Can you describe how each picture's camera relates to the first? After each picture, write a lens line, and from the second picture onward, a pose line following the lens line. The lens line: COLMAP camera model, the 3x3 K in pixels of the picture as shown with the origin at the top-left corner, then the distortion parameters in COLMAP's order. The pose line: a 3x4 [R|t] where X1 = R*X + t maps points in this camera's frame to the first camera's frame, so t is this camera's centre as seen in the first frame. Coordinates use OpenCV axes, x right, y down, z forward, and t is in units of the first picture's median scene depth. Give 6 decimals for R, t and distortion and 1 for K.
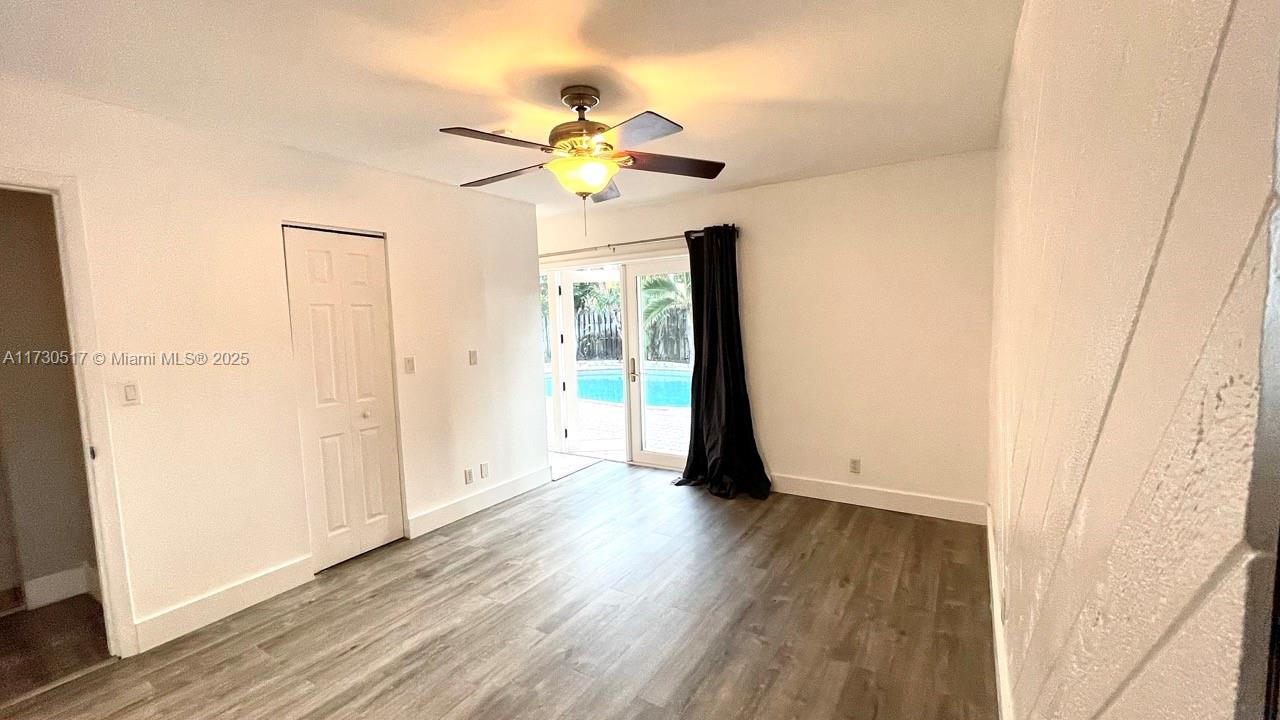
lens RADIAL K [[519.9, 0, 637.8], [0, 519.9, 362.1], [0, 0, 1]] dist [-0.004326, 0.002134]
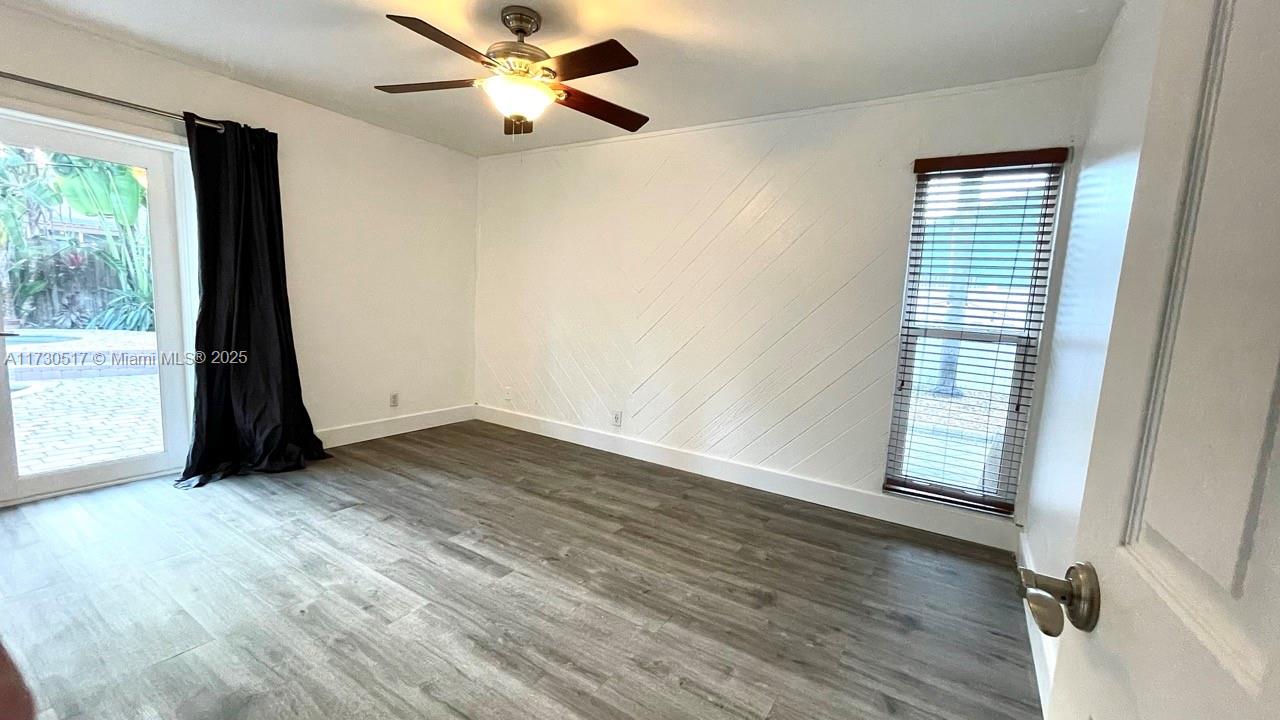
lens RADIAL K [[519.9, 0, 637.8], [0, 519.9, 362.1], [0, 0, 1]] dist [-0.004326, 0.002134]
pose [[0.005663, -0.090465, 0.995884, -0.881446], [0.035816, 0.995279, 0.090206, 0.048269], [-0.999342, 0.035157, 0.008877, 0.602263]]
